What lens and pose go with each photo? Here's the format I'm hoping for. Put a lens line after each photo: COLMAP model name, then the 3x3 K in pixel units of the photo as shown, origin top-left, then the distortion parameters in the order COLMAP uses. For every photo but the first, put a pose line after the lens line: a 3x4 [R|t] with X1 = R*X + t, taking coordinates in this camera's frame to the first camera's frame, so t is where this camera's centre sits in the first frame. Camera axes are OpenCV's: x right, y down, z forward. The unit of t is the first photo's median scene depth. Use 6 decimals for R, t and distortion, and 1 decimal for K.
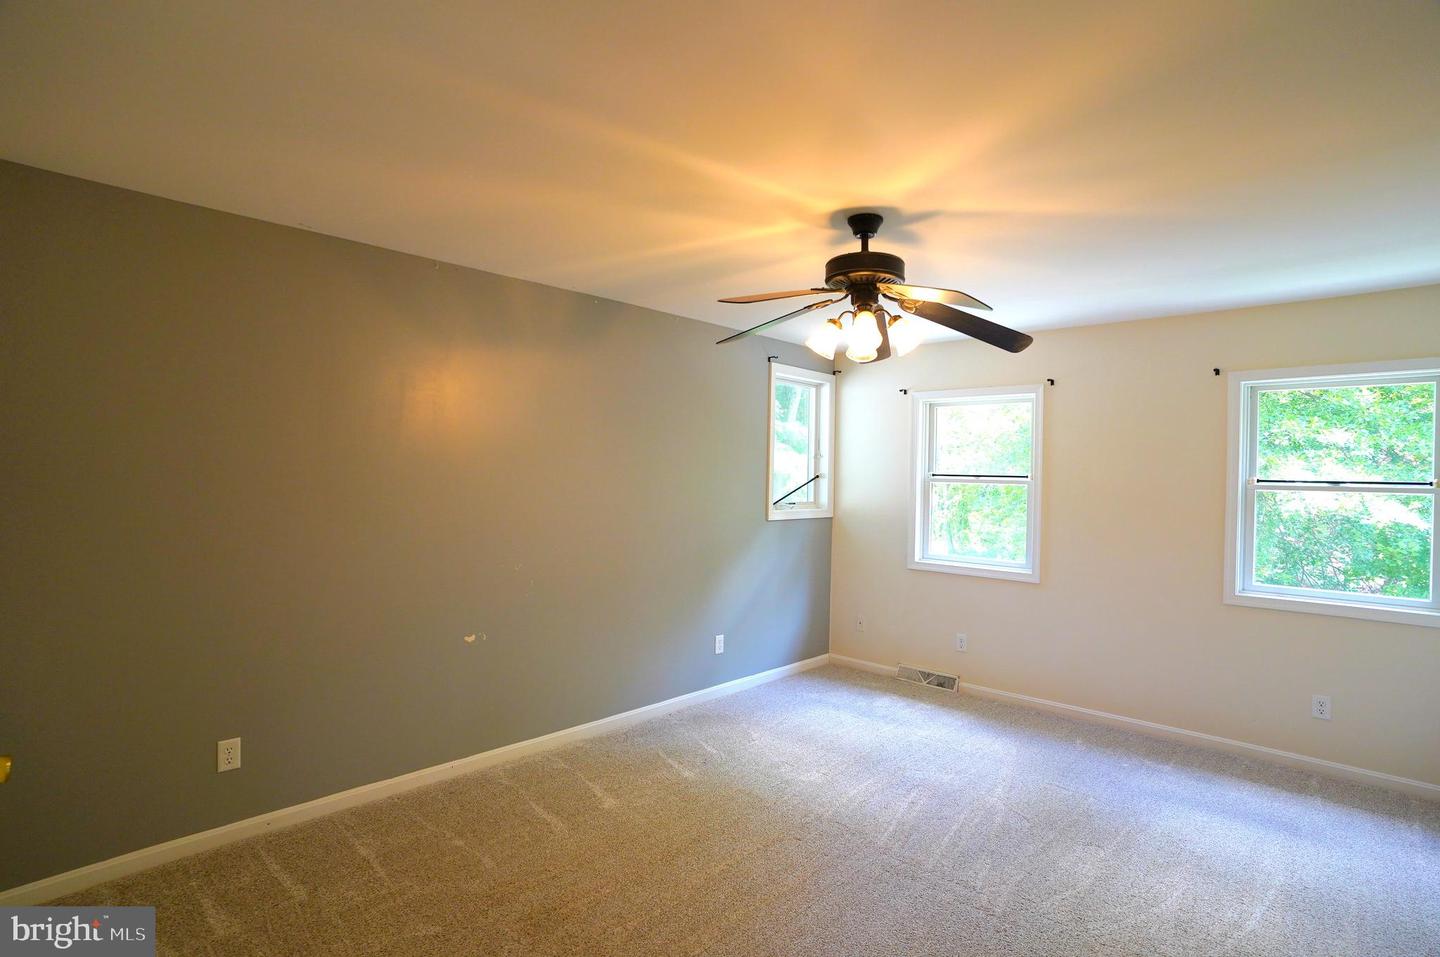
lens RADIAL K [[708.2, 0, 718.1], [0, 708.2, 481.2], [0, 0, 1]] dist [-0.084468, 0.037425]
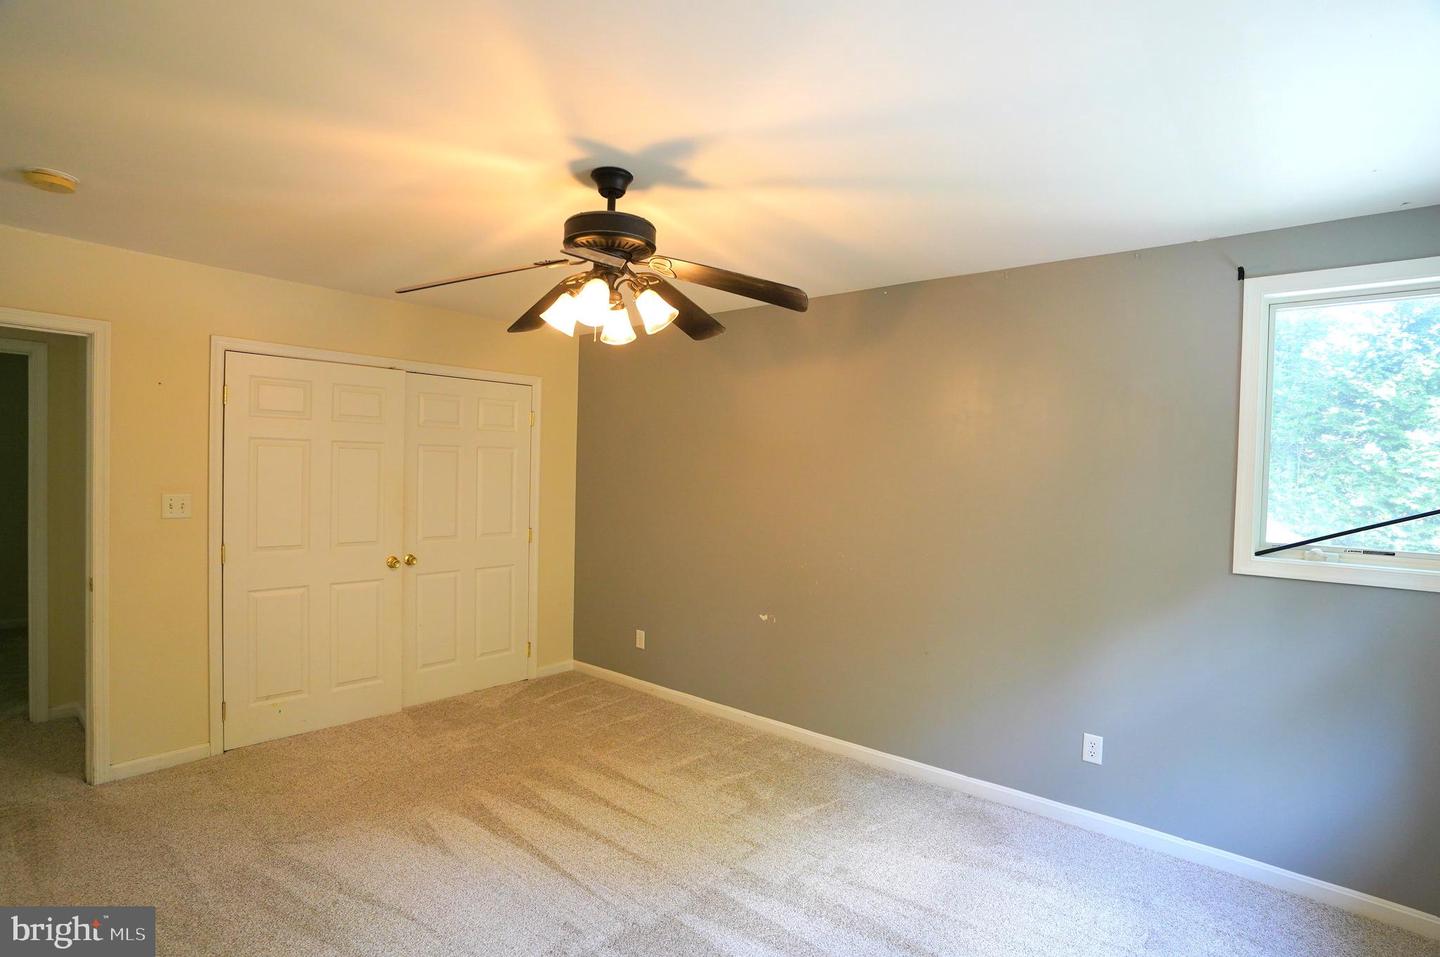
lens RADIAL K [[708.2, 0, 718.1], [0, 708.2, 481.2], [0, 0, 1]] dist [-0.084468, 0.037425]
pose [[0.059583, 0.001902, -0.998222, 0.699530], [-0.032437, 0.999474, -0.000032, -0.001479], [0.997696, 0.032381, 0.059613, 0.709350]]
